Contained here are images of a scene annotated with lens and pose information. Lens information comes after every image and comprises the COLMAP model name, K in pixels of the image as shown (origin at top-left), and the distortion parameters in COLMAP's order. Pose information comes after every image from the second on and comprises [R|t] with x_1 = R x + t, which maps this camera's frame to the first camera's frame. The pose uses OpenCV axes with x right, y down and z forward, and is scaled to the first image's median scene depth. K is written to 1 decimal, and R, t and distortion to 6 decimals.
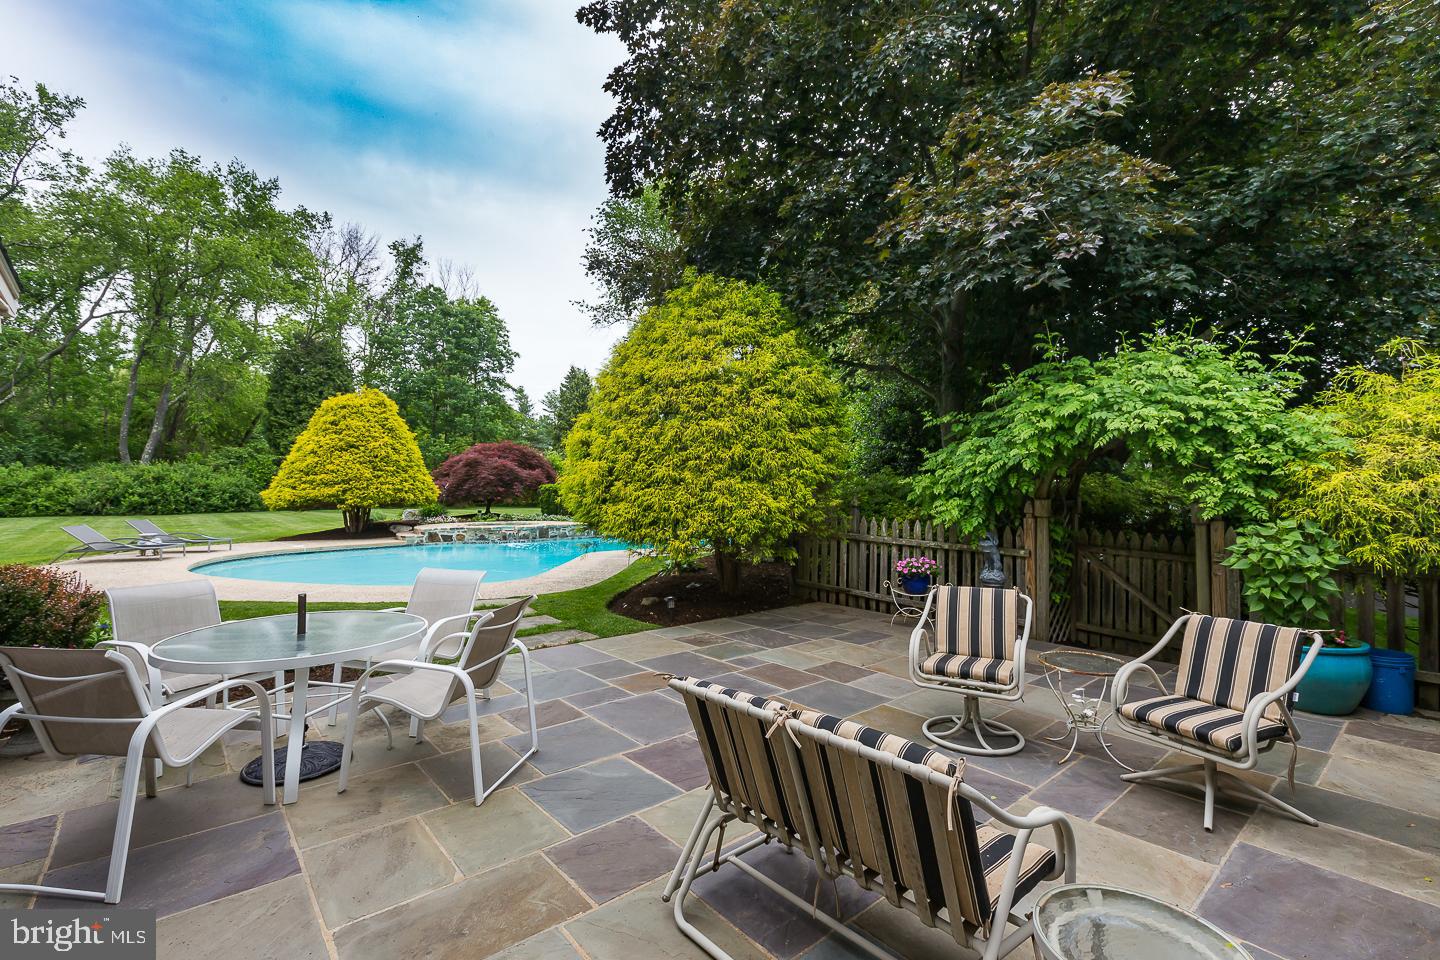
lens RADIAL K [[634.5, 0, 720.0], [0, 634.5, 480.0], [0, 0, 1]] dist [0.000435, 0.000130]
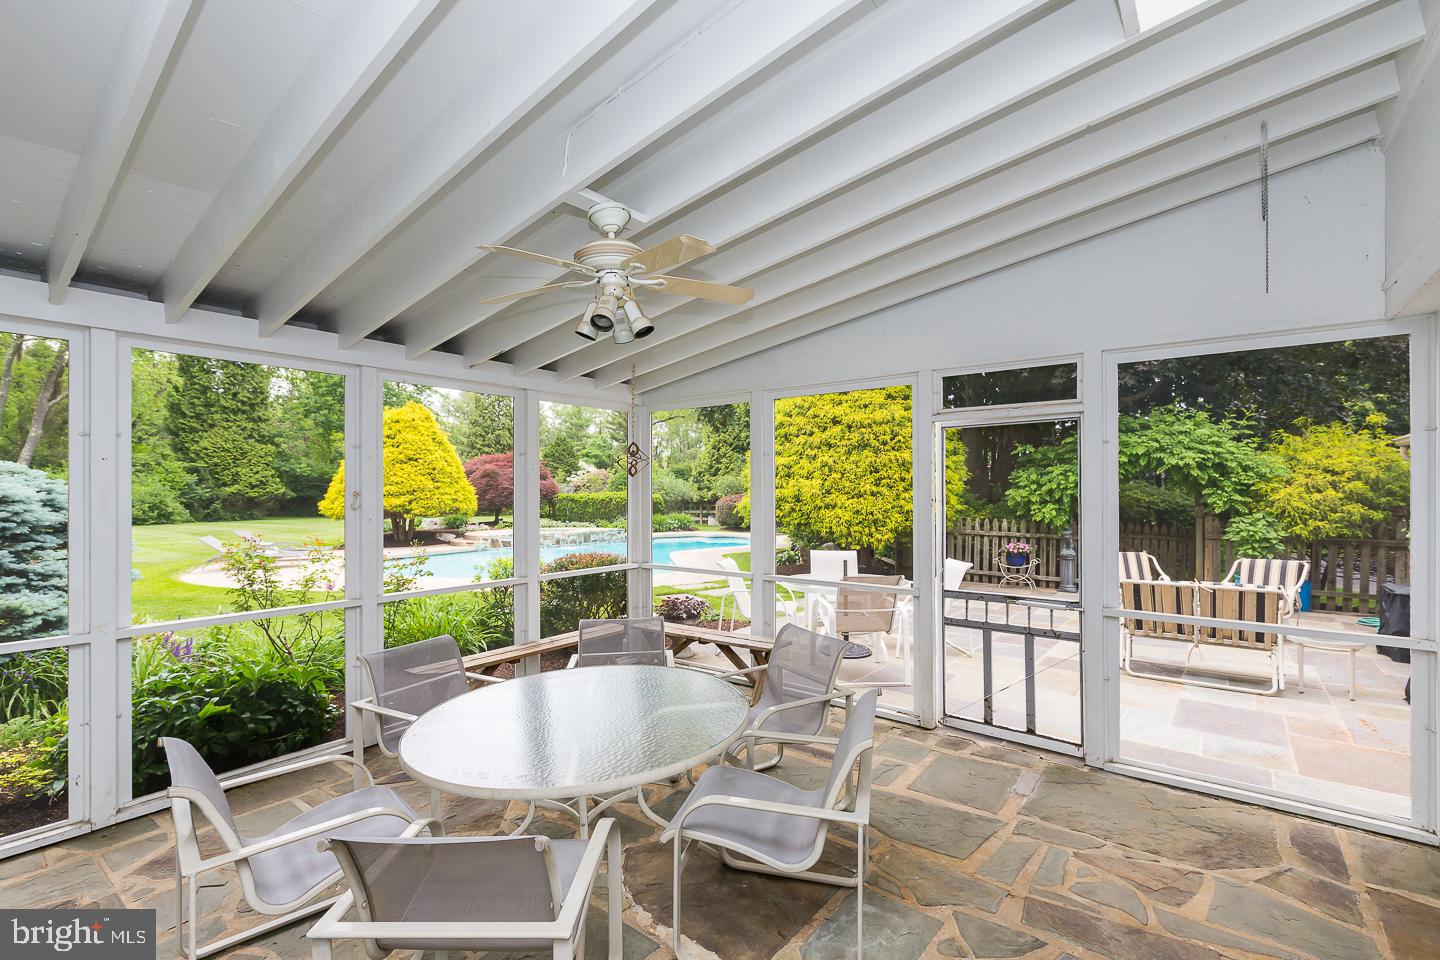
lens RADIAL K [[647.7, 0, 720.0], [0, 647.7, 480.0], [0, 0, 1]] dist [-0.001700, -0.000334]
pose [[0.981434, -0.004169, 0.191753, -0.921914], [0.005339, 0.999970, -0.005586, -0.030608], [-0.191724, 0.006506, 0.981427, -0.510104]]
